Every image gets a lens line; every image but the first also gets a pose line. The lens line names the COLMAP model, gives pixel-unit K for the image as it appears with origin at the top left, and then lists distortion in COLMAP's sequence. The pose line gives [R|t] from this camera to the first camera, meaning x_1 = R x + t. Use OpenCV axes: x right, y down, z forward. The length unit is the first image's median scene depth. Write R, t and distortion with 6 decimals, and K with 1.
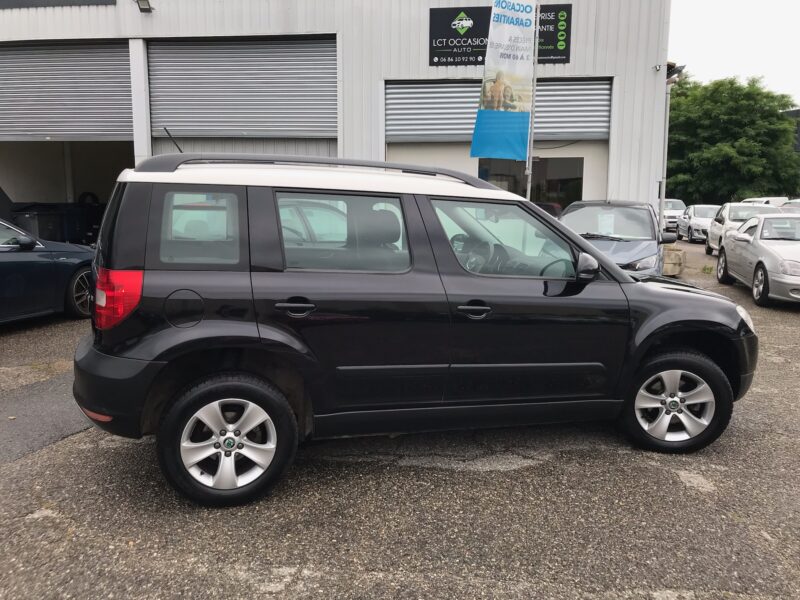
lens RADIAL K [[659.3, 0, 396.0], [0, 659.3, 300.9], [0, 0, 1]] dist [0.014630, 0.003473]
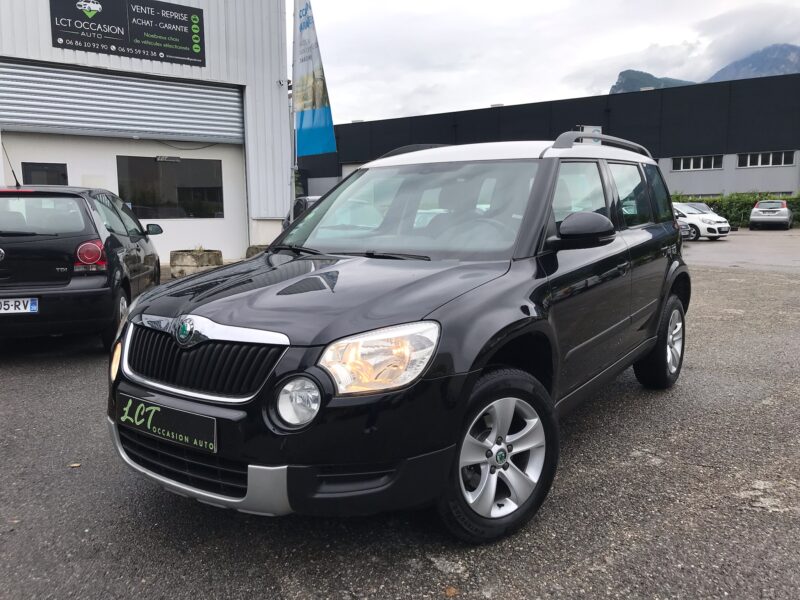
lens RADIAL K [[657.6, 0, 397.8], [0, 657.6, 302.1], [0, 0, 1]] dist [0.013883, 0.006946]
pose [[0.725413, -0.104491, 0.680336, -0.899916], [0.115677, 0.992859, 0.029148, 0.022280], [-0.678524, 0.057555, 0.732320, 0.253861]]
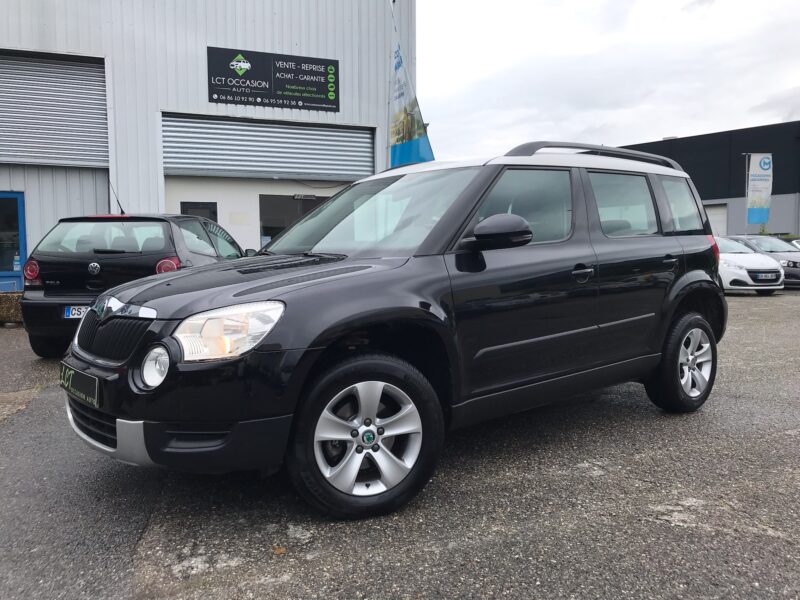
lens RADIAL K [[658.0, 0, 396.8], [0, 658.0, 301.4], [0, 0, 1]] dist [0.016317, 0.001703]
pose [[0.876370, -0.048296, 0.479210, -0.702450], [0.086446, 0.994575, -0.057856, 0.102491], [-0.473816, 0.092129, 0.875791, 0.052508]]
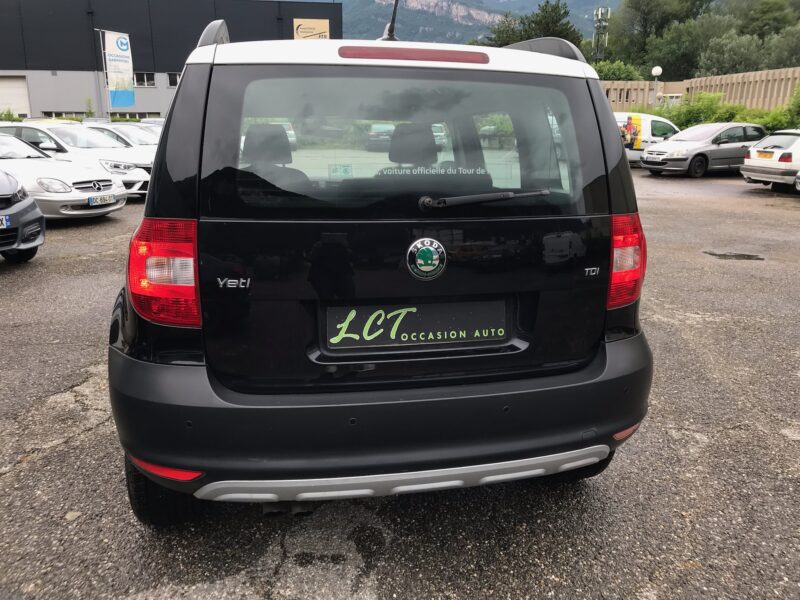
lens RADIAL K [[659.5, 0, 395.5], [0, 659.5, 298.6], [0, 0, 1]] dist [0.005228, 0.018465]
pose [[0.066796, -0.255093, 0.964607, -0.869594], [0.142496, 0.959295, 0.243821, -0.125132], [-0.987539, 0.121166, 0.100427, 0.915244]]
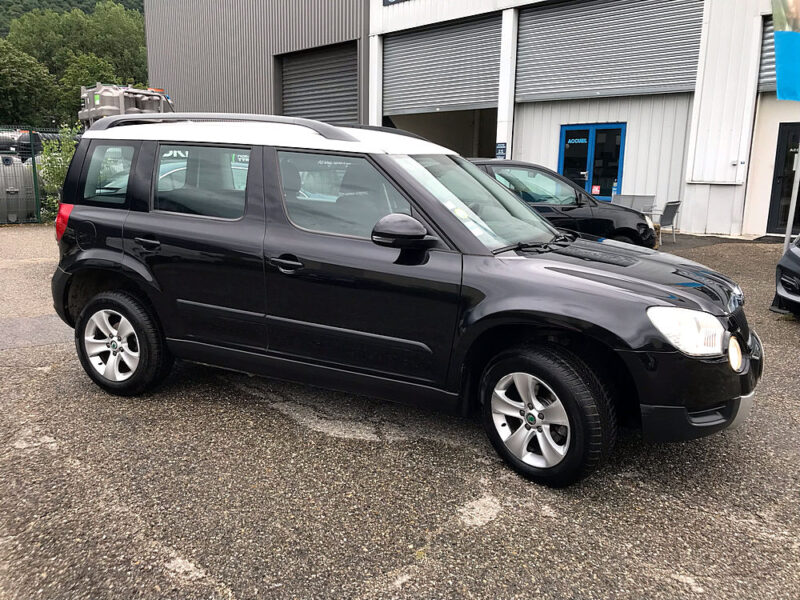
lens RADIAL K [[658.5, 0, 397.4], [0, 658.5, 297.1], [0, 0, 1]] dist [0.014517, 0.003146]
pose [[0.758504, 0.133915, -0.637760, 0.771444], [-0.106040, 0.990978, 0.081967, -0.030014], [0.642983, 0.005456, 0.765861, 0.306480]]
